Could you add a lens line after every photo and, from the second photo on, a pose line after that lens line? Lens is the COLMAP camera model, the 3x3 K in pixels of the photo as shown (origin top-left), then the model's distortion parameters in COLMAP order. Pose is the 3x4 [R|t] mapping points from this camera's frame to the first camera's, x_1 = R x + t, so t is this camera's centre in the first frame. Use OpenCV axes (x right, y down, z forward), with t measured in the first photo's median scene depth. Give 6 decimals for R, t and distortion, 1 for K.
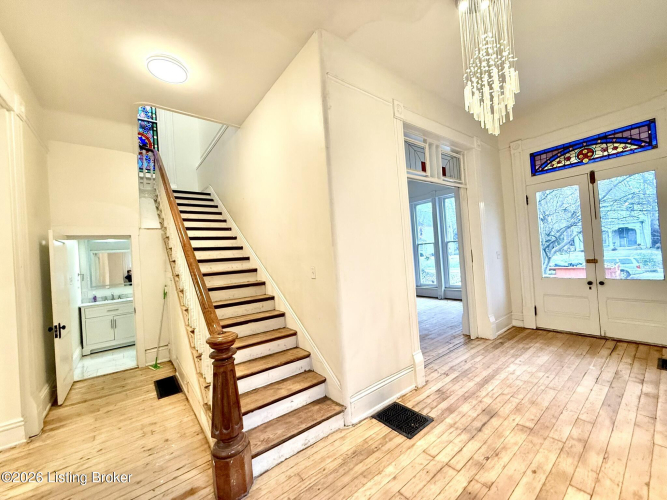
lens RADIAL K [[265.3, 0, 333.2], [0, 265.3, 251.0], [0, 0, 1]] dist [0.001223, -0.000281]
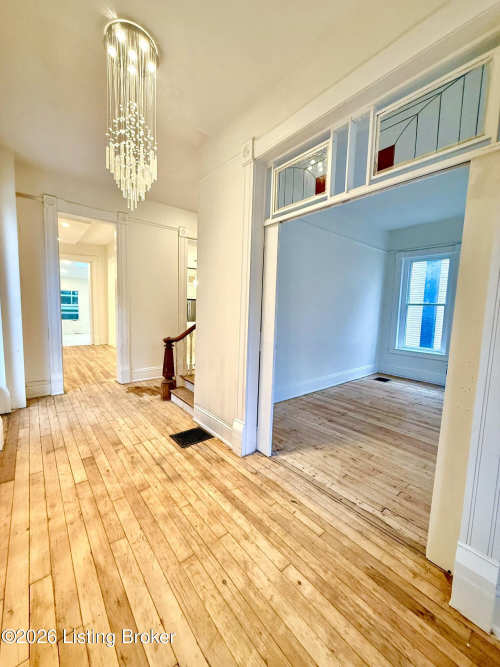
lens RADIAL K [[265.3, 0, 250.3], [0, 265.3, 333.3], [0, 0, 1]] dist [0.001223, -0.000281]
pose [[0.030595, 0.170354, -0.984908, 1.295367], [-0.021777, 0.985249, 0.169736, -0.104321], [0.999295, 0.016255, 0.033854, 1.069107]]
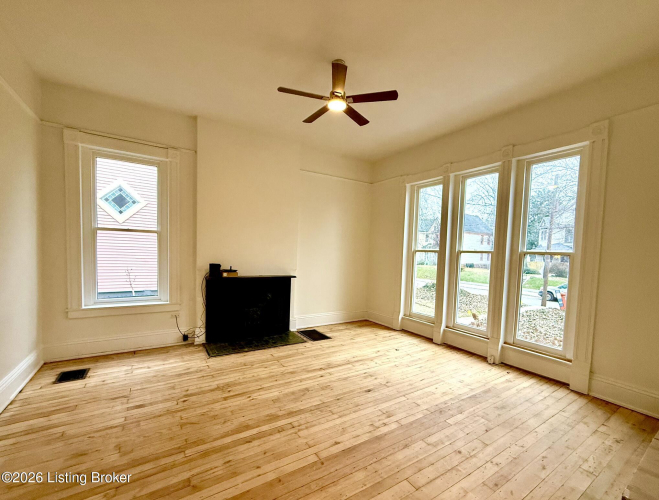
lens RADIAL K [[281.9, 0, 324.6], [0, 281.9, 265.6], [0, 0, 1]] dist [0.001863, 0.000300]
pose [[0.989474, 0.110481, -0.093466, 0.315581], [-0.102902, 0.991276, 0.082362, -0.042735], [0.101750, -0.071877, 0.992210, 1.204670]]
